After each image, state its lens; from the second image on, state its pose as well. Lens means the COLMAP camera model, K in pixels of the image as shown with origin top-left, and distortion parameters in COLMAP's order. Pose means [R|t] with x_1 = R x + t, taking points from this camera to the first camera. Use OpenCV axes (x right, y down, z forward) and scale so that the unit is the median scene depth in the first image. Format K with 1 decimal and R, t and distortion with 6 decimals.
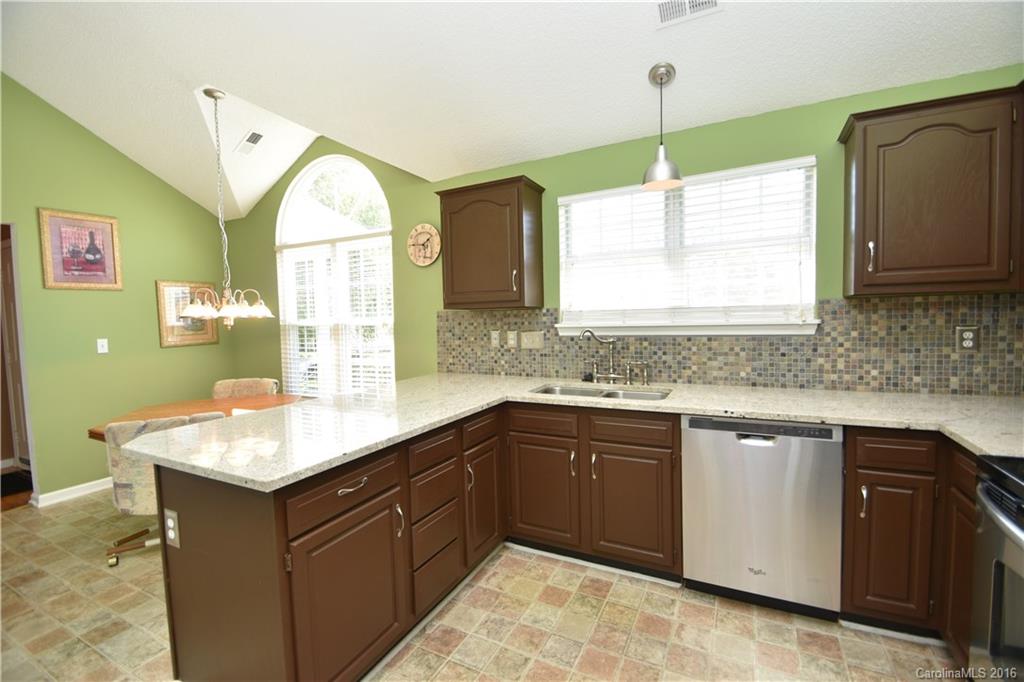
lens RADIAL K [[443.0, 0, 512.0], [0, 443.0, 341.0], [0, 0, 1]] dist [0.001460, -0.012323]
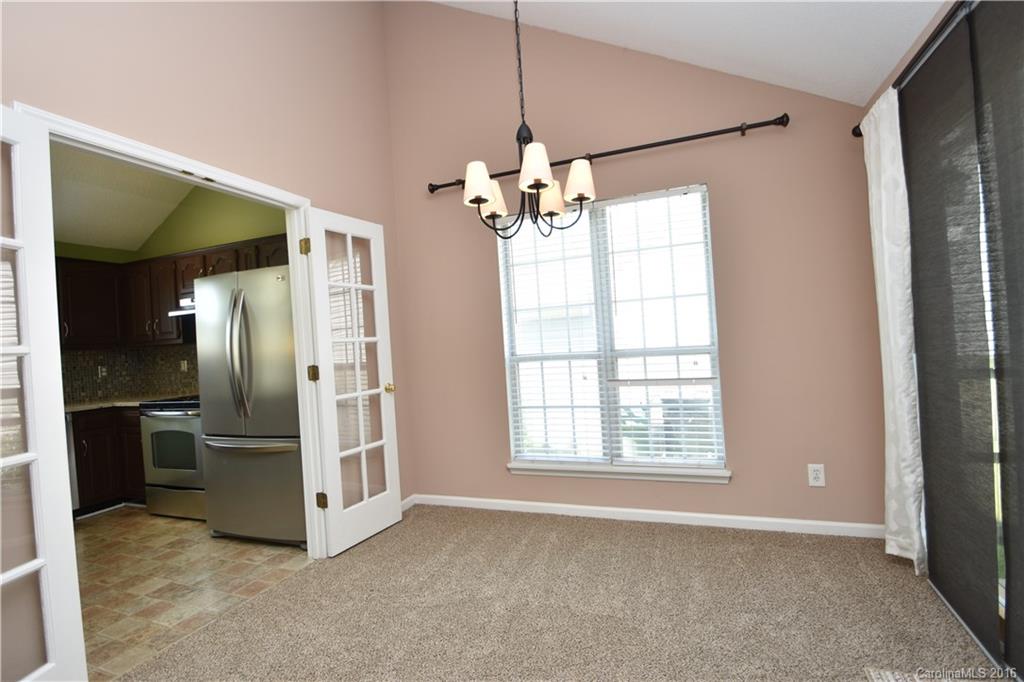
lens RADIAL K [[479.0, 0, 512.0], [0, 479.0, 341.0], [0, 0, 1]] dist [-0.021727, -0.000179]
pose [[-0.102608, 0.035202, 0.994099, -1.085450], [0.122628, 0.992198, -0.022478, 0.108859], [-0.987134, 0.119598, -0.106124, -0.542558]]
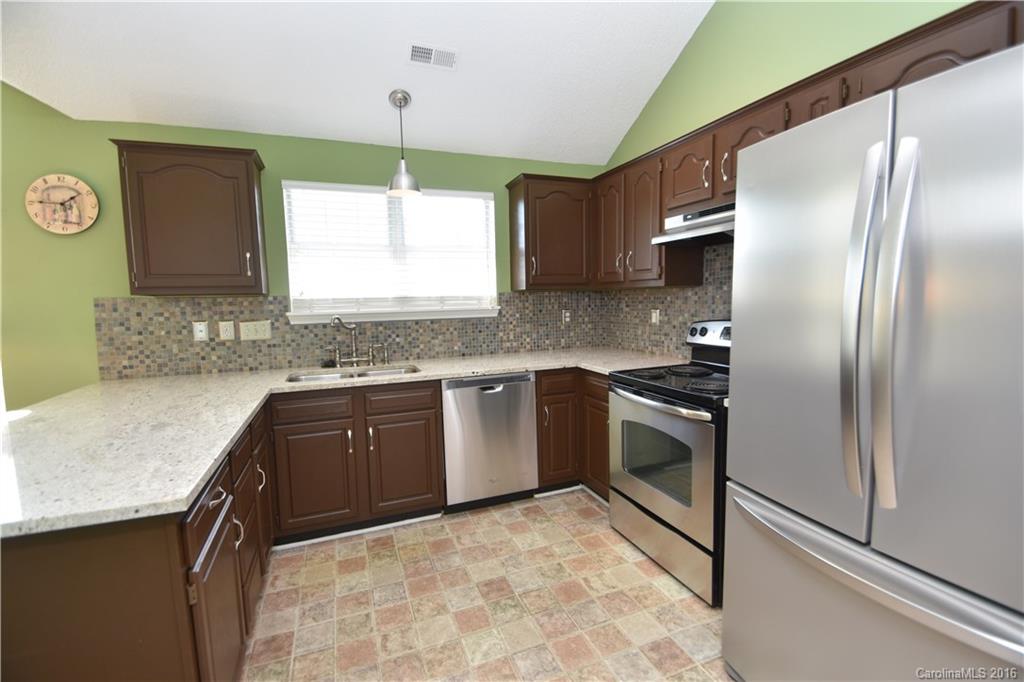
lens RADIAL K [[443.0, 0, 512.0], [0, 443.0, 341.0], [0, 0, 1]] dist [0.001460, -0.012323]
pose [[0.657374, -0.058976, 0.751253, -0.345231], [0.046682, 0.998205, 0.037515, 0.011912], [-0.752117, 0.010408, 0.658947, 0.000159]]
